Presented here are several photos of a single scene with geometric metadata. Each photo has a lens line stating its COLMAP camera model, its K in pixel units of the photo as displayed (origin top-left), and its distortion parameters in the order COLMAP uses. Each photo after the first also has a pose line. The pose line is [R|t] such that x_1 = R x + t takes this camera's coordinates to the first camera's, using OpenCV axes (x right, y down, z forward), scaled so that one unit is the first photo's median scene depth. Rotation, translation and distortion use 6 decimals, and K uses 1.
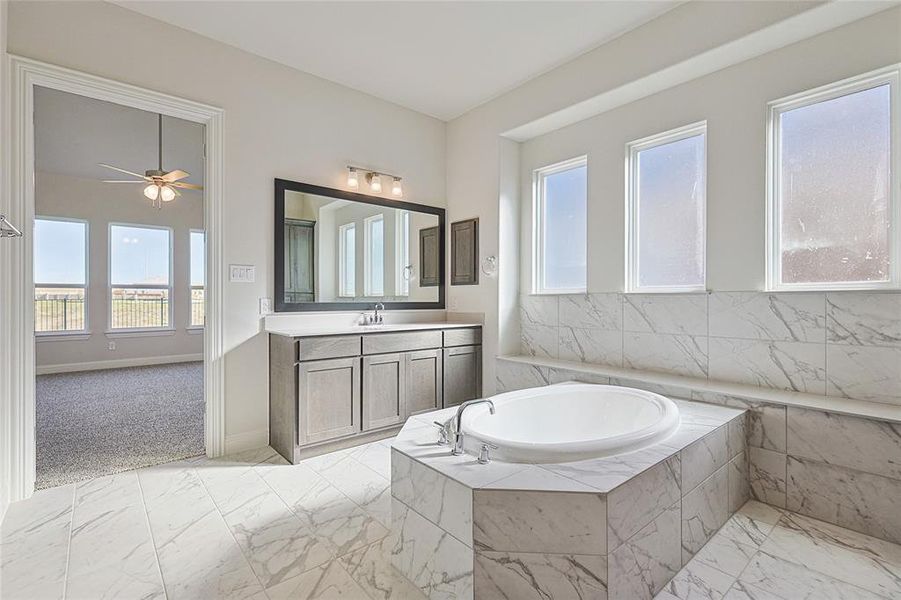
lens RADIAL K [[422.0, 0, 452.9], [0, 422.0, 297.6], [0, 0, 1]] dist [0.003936, 0.000478]
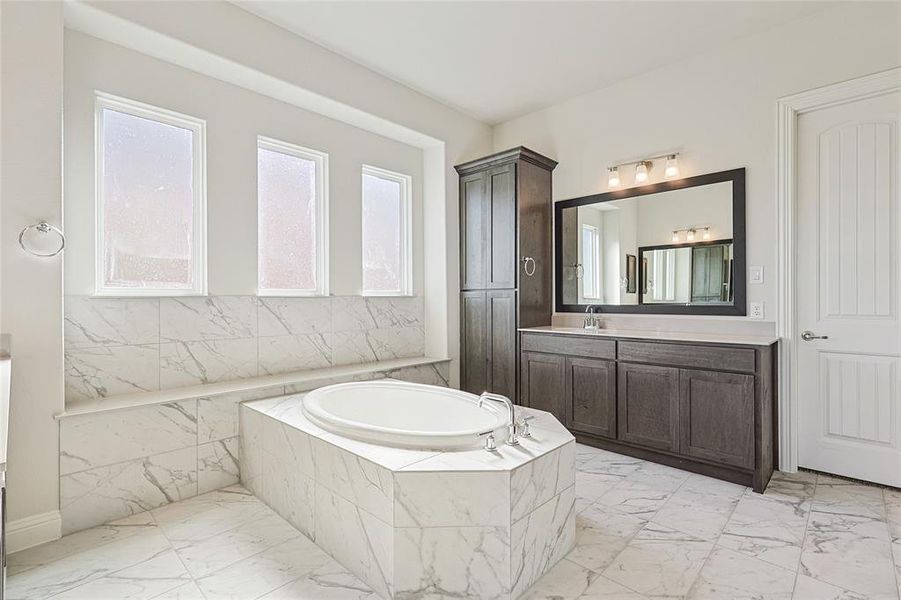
lens RADIAL K [[422.0, 0, 452.9], [0, 422.0, 297.6], [0, 0, 1]] dist [0.003936, 0.000478]
pose [[-0.104287, 0.003014, 0.994543, -0.653038], [0.002995, 0.999992, -0.002716, -0.003948], [-0.994543, 0.002695, -0.104295, 0.781631]]
